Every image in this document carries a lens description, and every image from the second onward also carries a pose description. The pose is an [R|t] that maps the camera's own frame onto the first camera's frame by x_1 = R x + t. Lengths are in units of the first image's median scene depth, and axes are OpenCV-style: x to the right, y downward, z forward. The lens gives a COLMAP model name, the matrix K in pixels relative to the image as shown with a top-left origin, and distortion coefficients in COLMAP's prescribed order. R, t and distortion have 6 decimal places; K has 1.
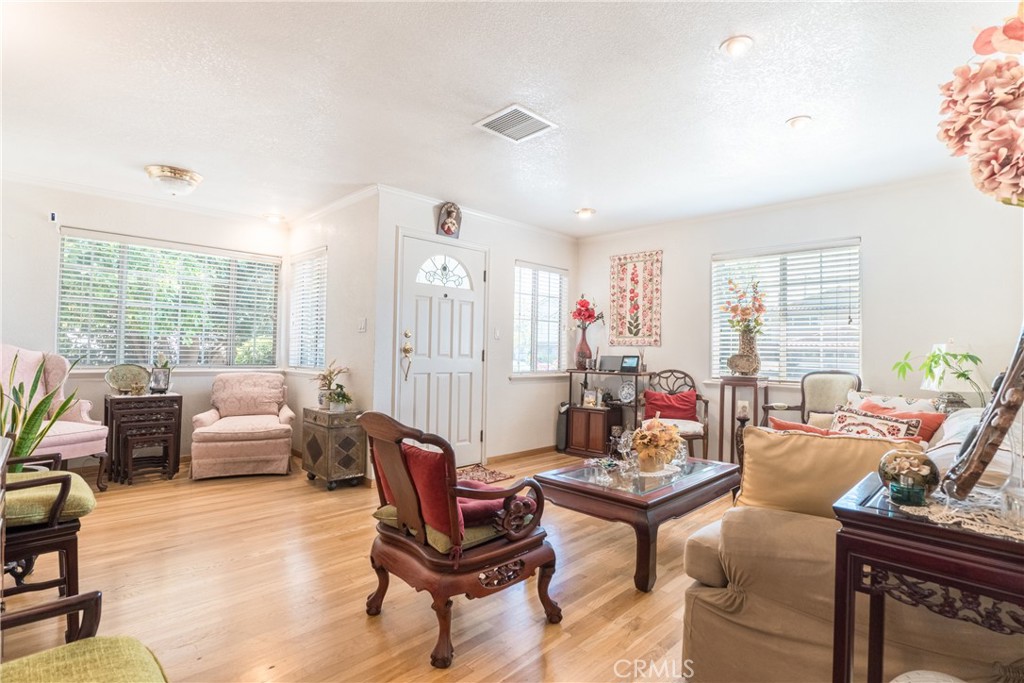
lens RADIAL K [[495.1, 0, 510.2], [0, 495.1, 343.9], [0, 0, 1]] dist [-0.035782, 0.000363]
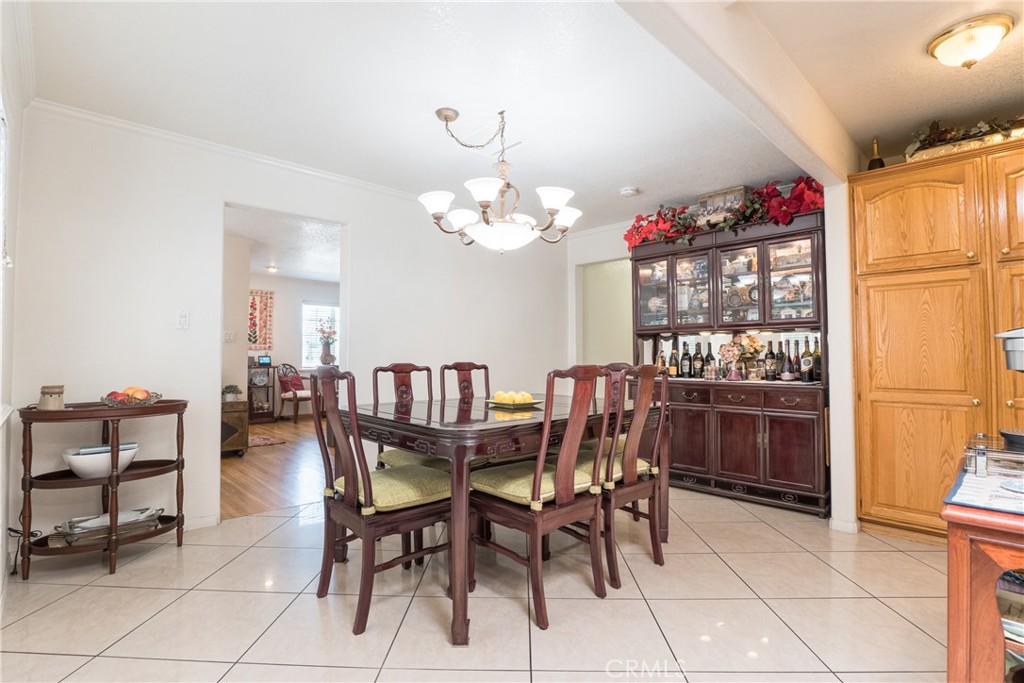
lens RADIAL K [[495.1, 0, 517.0], [0, 495.1, 342.6], [0, 0, 1]] dist [-0.035782, 0.000363]
pose [[0.021818, 0.011079, 0.999701, -1.281773], [-0.015486, 0.999822, -0.010743, -0.014785], [-0.999642, -0.015247, 0.021986, 0.137632]]
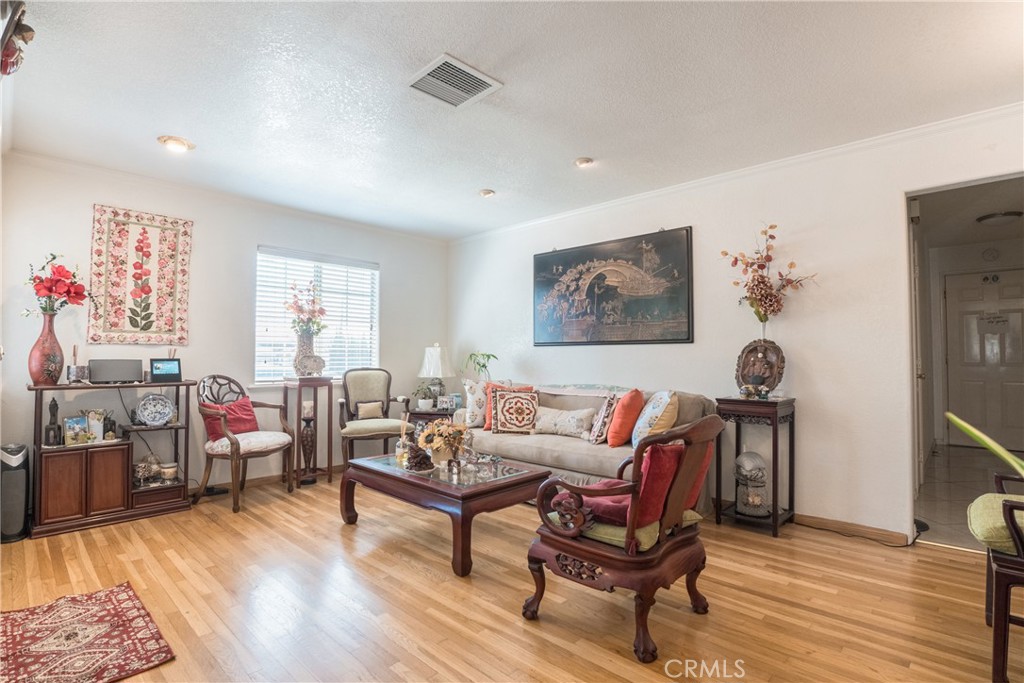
lens RADIAL K [[495.1, 0, 512.8], [0, 495.1, 343.4], [0, 0, 1]] dist [-0.035782, 0.000363]
pose [[-0.021342, 0.013502, 0.999681, -0.449364], [-0.014926, 0.999793, -0.013823, 0.003969], [-0.999661, -0.015216, -0.021136, 0.493562]]
